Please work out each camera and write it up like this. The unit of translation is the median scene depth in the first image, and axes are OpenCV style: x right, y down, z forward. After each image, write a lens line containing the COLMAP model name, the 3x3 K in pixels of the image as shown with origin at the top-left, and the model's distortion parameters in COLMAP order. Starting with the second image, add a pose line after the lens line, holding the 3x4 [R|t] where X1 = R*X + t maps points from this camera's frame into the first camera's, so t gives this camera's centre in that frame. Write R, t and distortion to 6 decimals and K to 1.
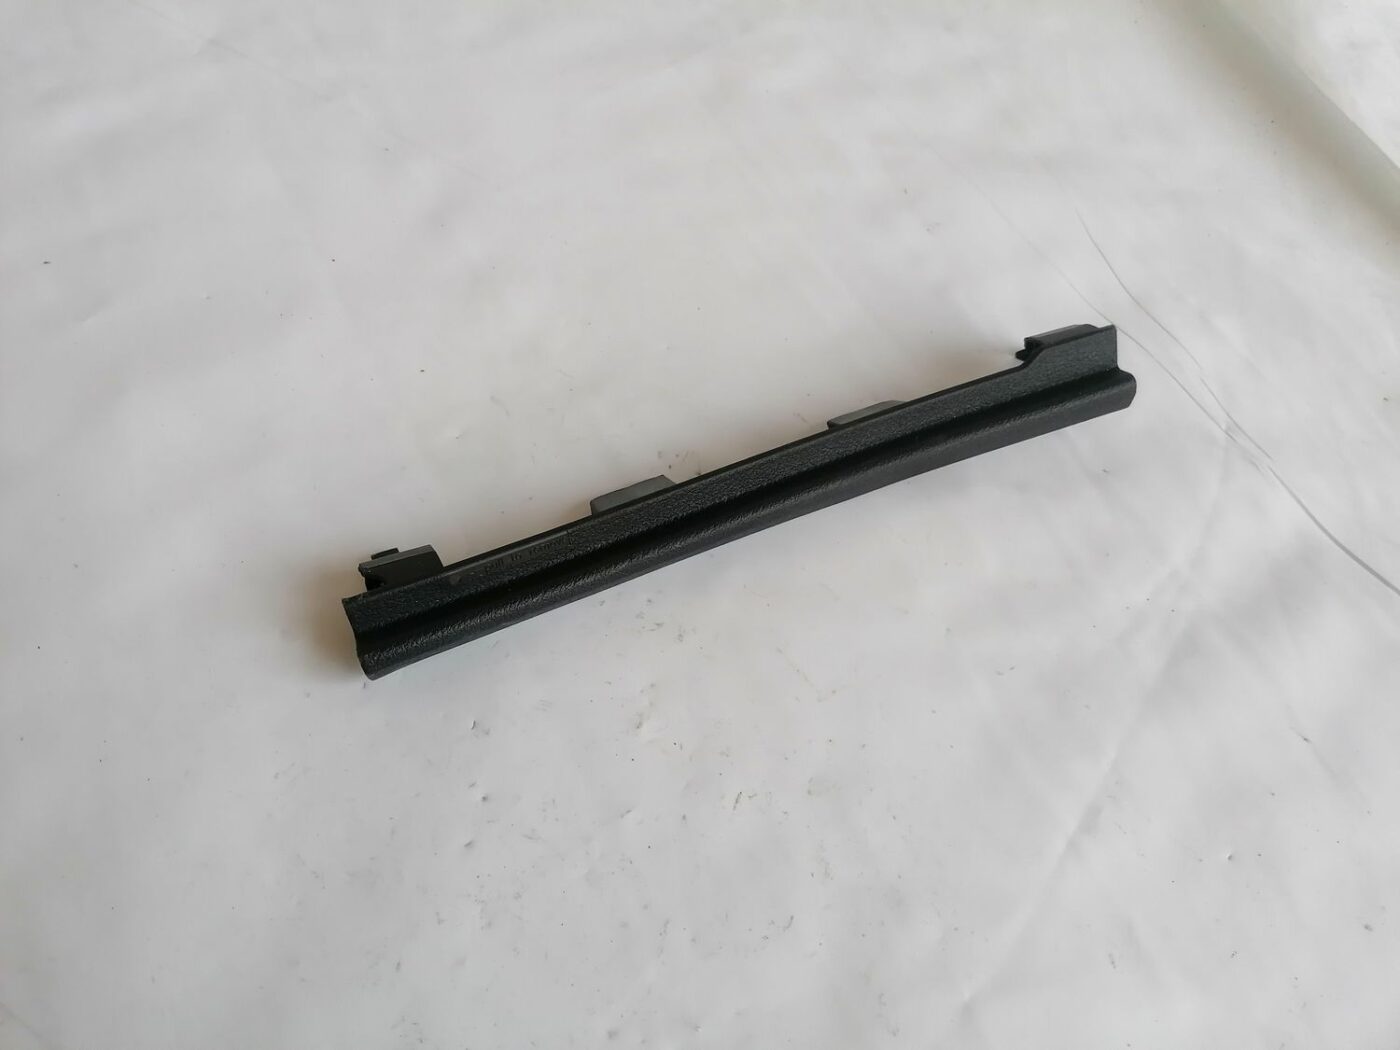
lens RADIAL K [[1095.6, 0, 696.8], [0, 1095.6, 516.2], [0, 0, 1]] dist [0.043682, -0.083759]
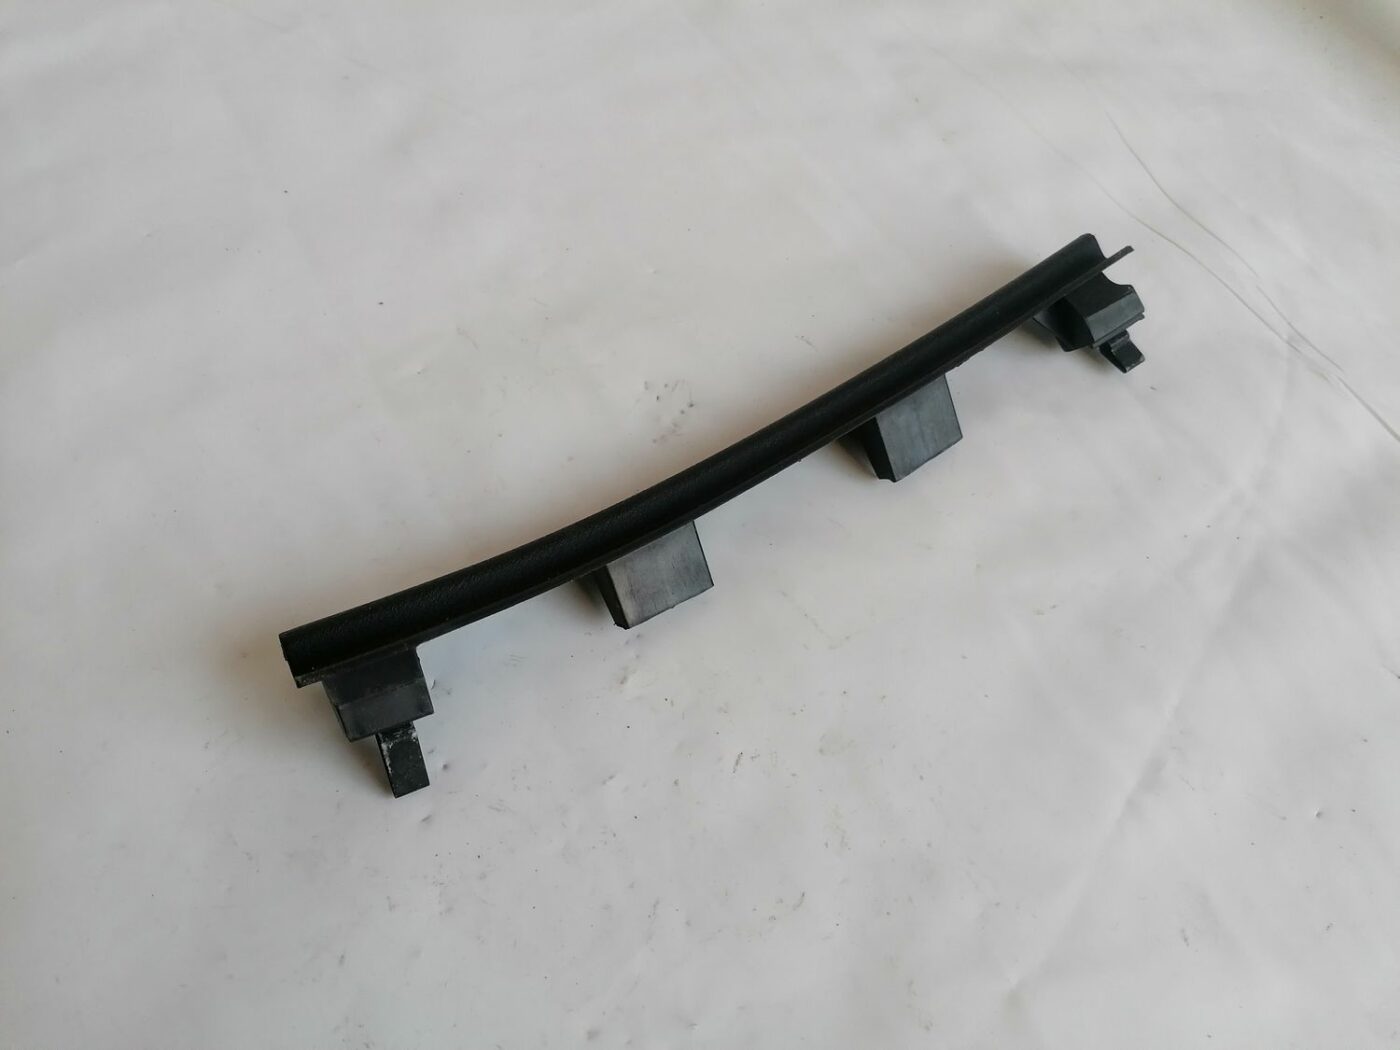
lens RADIAL K [[1095.6, 0, 694.9], [0, 1095.6, 518.9], [0, 0, 1]] dist [0.043682, -0.083759]
pose [[0.999018, -0.031995, -0.030662, 0.033460], [0.031813, 0.999473, -0.006435, 0.067271], [0.030852, 0.005453, 0.999509, 0.126121]]
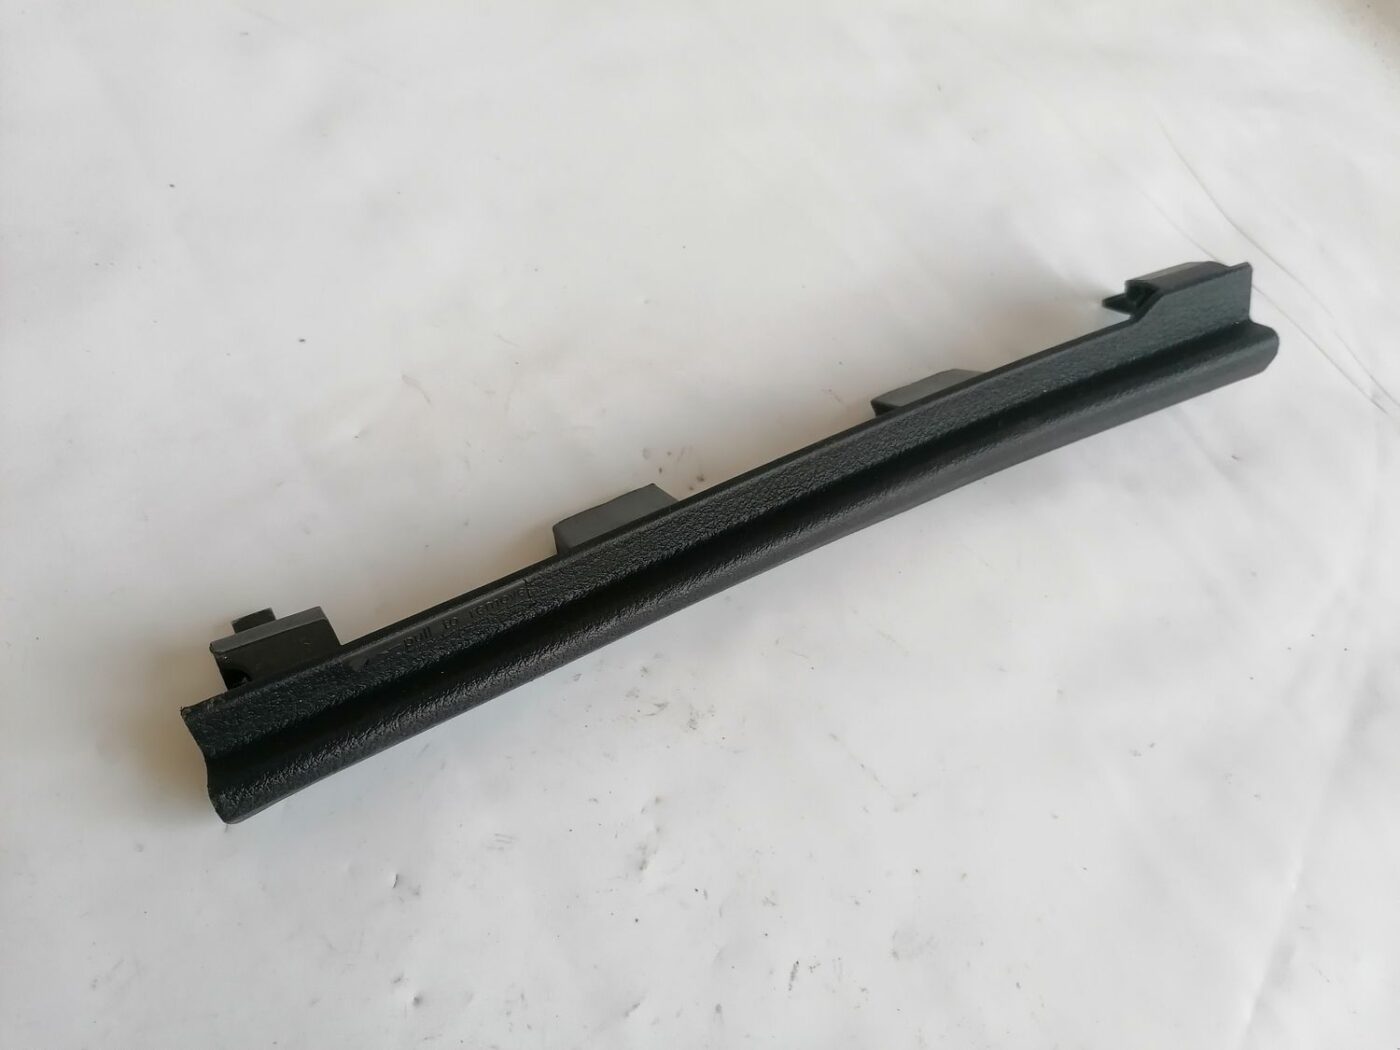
lens RADIAL K [[1095.6, 0, 694.6], [0, 1095.6, 520.0], [0, 0, 1]] dist [0.043682, -0.083759]
pose [[0.997350, -0.029837, 0.066354, -0.056996], [0.026030, 0.998005, 0.057528, -0.059736], [-0.067938, -0.055648, 0.996136, 0.316016]]
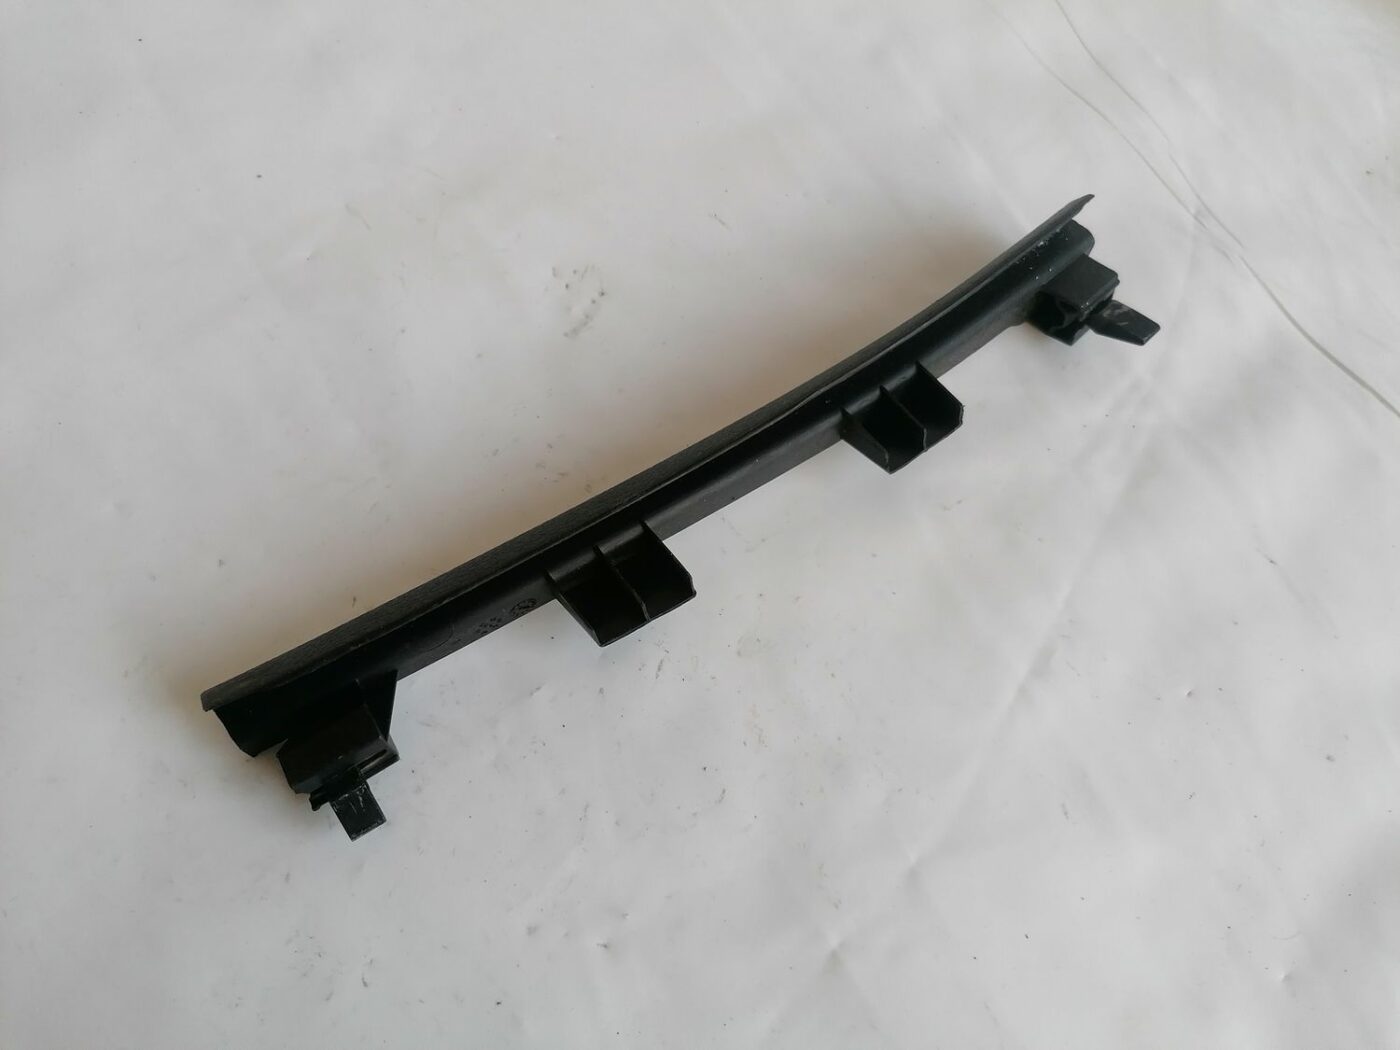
lens RADIAL K [[1095.6, 0, 698.3], [0, 1095.6, 532.0], [0, 0, 1]] dist [0.043682, -0.083759]
pose [[0.997085, -0.052657, 0.055210, 0.023011], [0.040600, 0.978878, 0.200376, -0.027007], [-0.064595, -0.197550, 0.978162, 0.131424]]
